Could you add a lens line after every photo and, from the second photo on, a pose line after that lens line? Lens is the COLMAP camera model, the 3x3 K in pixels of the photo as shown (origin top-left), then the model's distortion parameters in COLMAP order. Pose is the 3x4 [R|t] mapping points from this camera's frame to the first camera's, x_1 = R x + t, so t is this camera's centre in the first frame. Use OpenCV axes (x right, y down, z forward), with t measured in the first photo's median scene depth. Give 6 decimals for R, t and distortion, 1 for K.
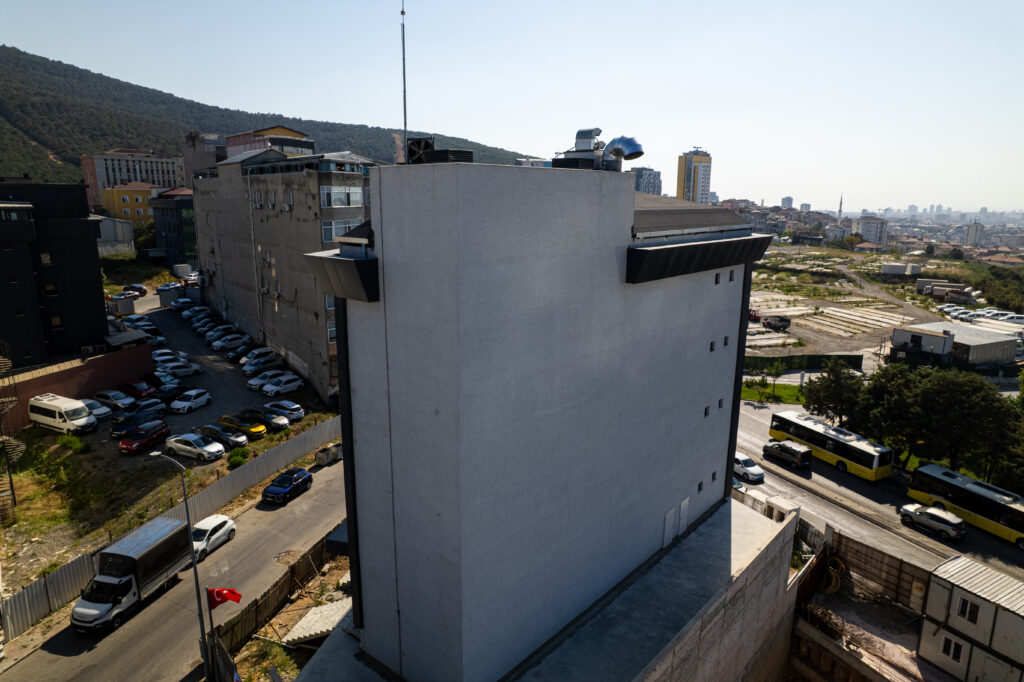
lens RADIAL K [[650.6, 0, 512.0], [0, 650.6, 341.0], [0, 0, 1]] dist [-0.089110, 0.082554]
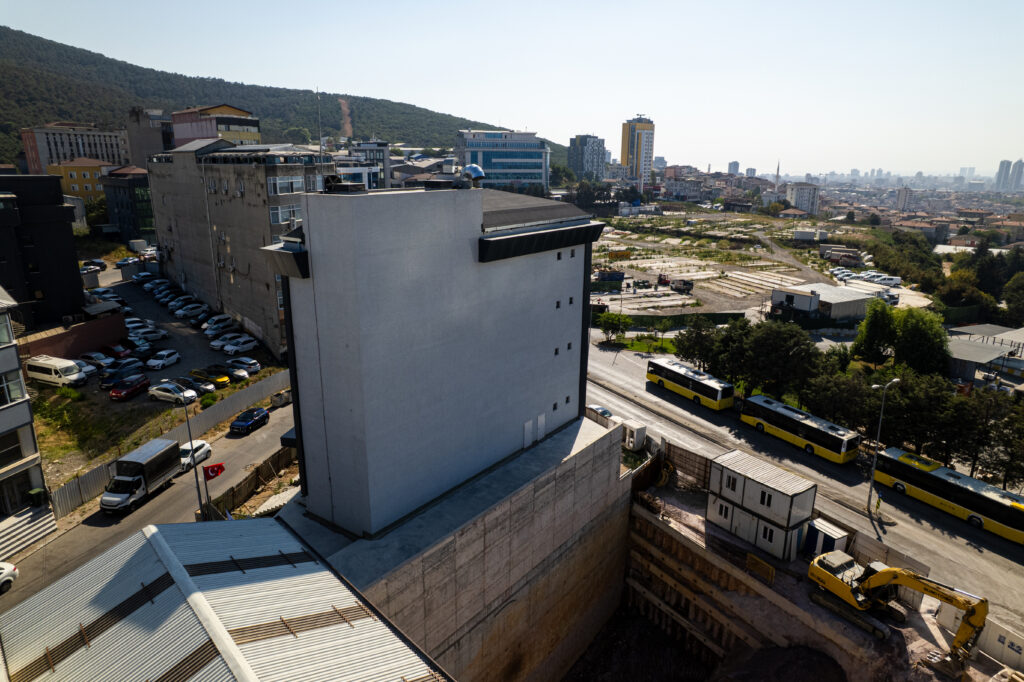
lens RADIAL K [[650.6, 0, 512.0], [0, 650.6, 341.0], [0, 0, 1]] dist [-0.089110, 0.082554]
pose [[0.997428, -0.020170, 0.068776, 0.070726], [0.016538, 0.998459, 0.052976, 0.006890], [-0.069738, -0.051702, 0.996225, -0.245745]]
